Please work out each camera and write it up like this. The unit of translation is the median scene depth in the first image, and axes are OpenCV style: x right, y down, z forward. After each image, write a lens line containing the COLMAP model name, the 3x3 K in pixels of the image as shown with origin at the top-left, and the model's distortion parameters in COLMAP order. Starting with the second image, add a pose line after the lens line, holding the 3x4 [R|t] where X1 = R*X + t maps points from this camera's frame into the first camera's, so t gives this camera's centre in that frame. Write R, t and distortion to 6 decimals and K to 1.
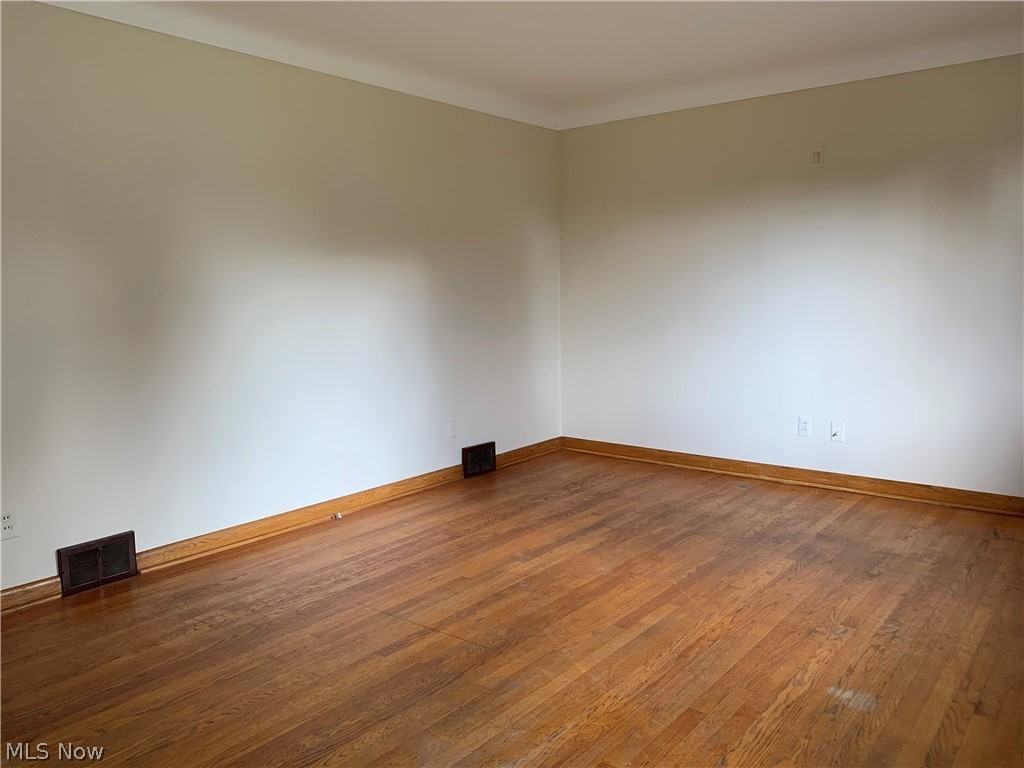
lens RADIAL K [[792.1, 0, 516.8], [0, 792.1, 381.2], [0, 0, 1]] dist [0.090320, -0.071186]
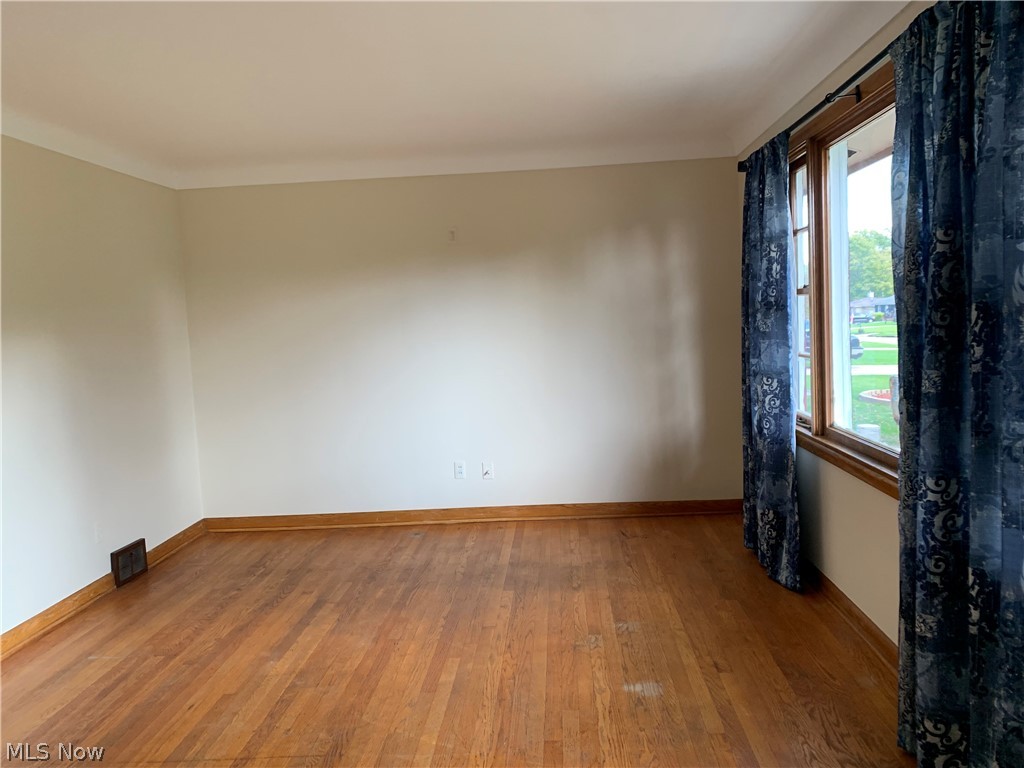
lens RADIAL K [[792.1, 0, 534.2], [0, 792.1, 384.0], [0, 0, 1]] dist [0.090320, -0.071186]
pose [[0.828130, -0.079772, 0.554831, -0.234108], [0.108839, 0.993867, -0.019557, -0.043742], [-0.549868, 0.076583, 0.831733, 0.017528]]
